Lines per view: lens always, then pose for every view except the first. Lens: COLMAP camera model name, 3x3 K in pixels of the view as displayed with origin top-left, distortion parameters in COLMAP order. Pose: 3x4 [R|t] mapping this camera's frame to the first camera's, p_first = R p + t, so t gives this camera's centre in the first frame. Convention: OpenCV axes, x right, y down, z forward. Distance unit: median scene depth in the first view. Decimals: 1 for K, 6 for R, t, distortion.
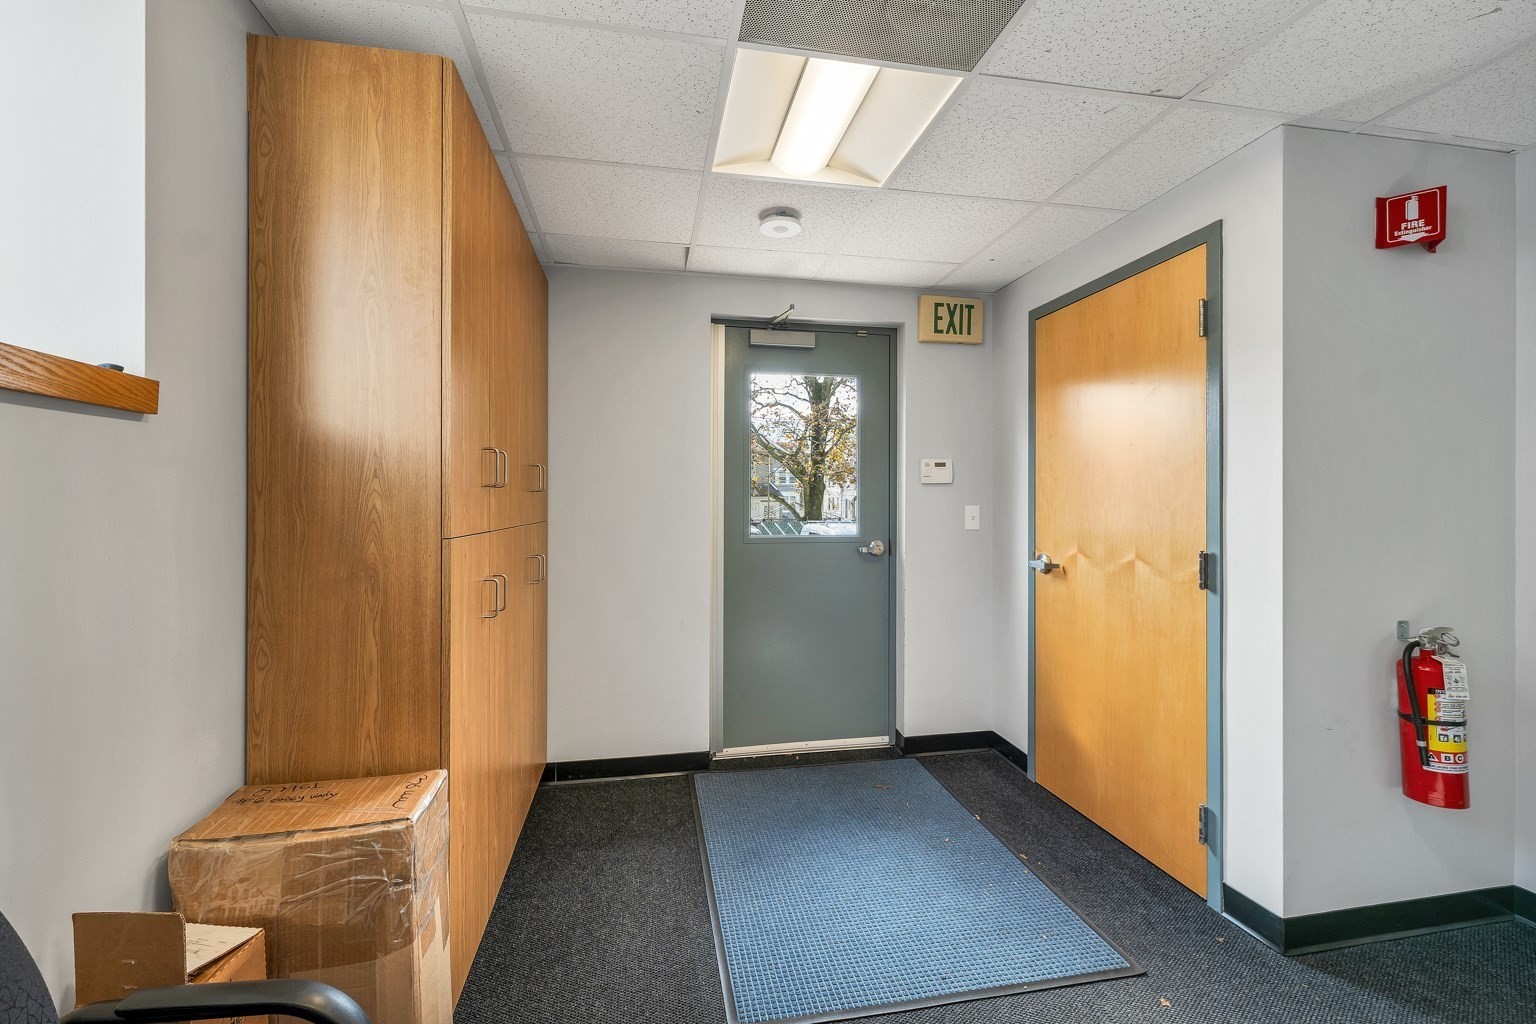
lens RADIAL K [[640.9, 0, 763.0], [0, 640.9, 503.7], [0, 0, 1]] dist [0.001847, 0.000775]
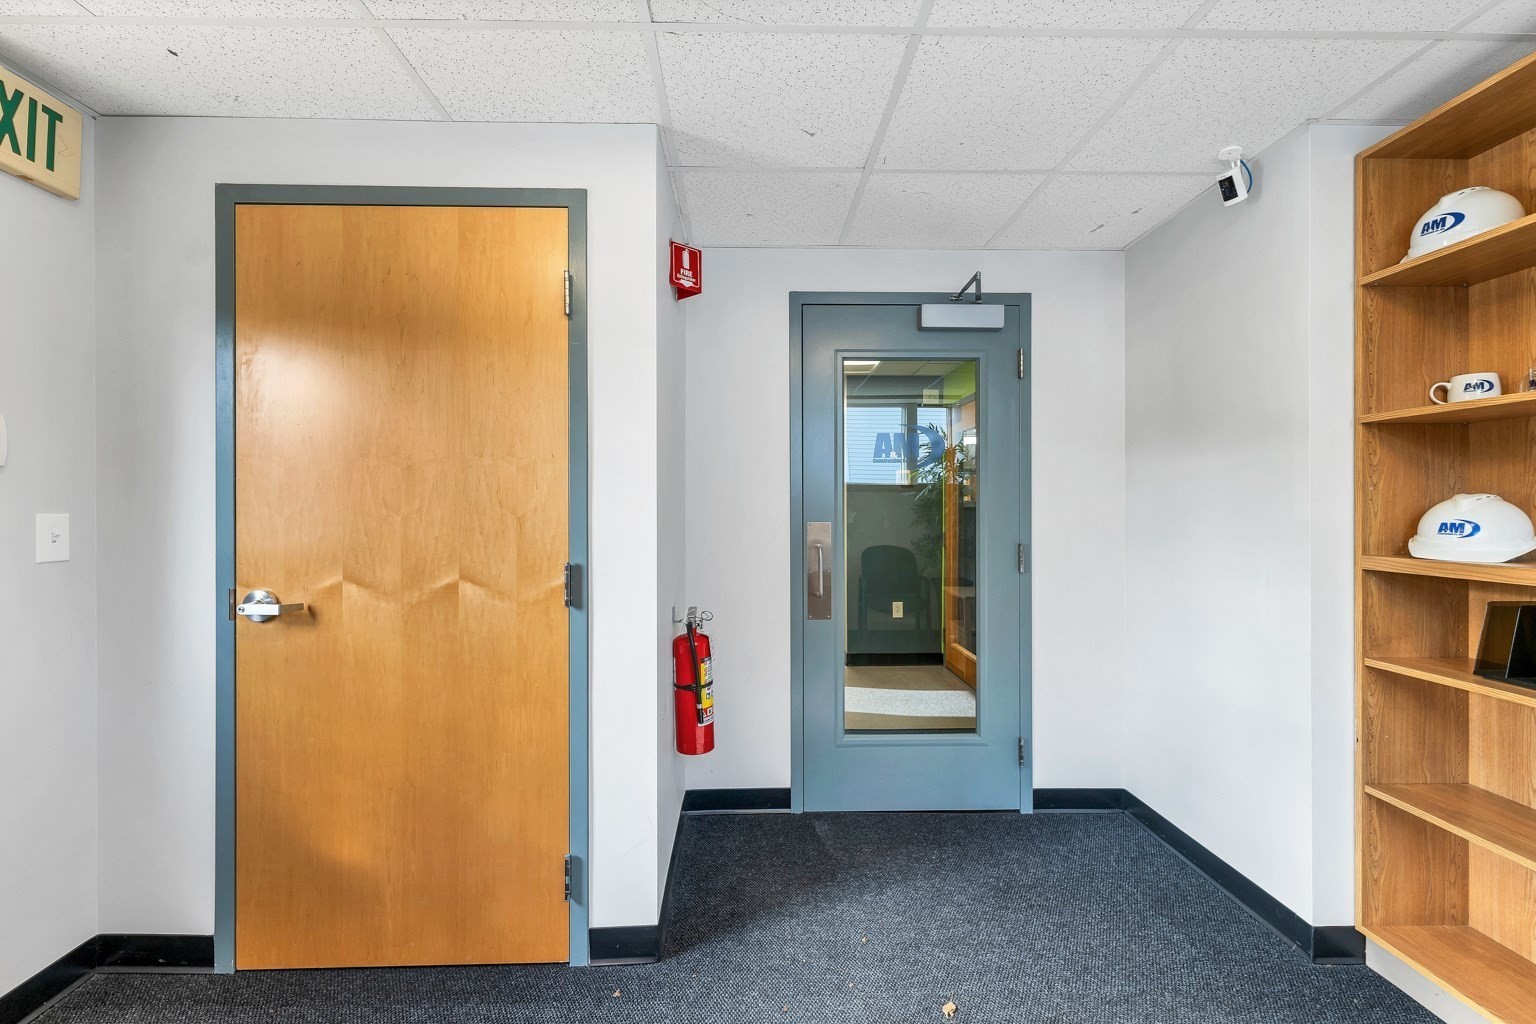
lens RADIAL K [[640.9, 0, 764.4], [0, 640.9, 507.8], [0, 0, 1]] dist [0.001847, 0.000775]
pose [[0.172470, -0.001689, 0.985013, -0.105325], [0.003383, 0.999994, 0.001122, 0.000142], [-0.985009, 0.003139, 0.172474, 0.512086]]
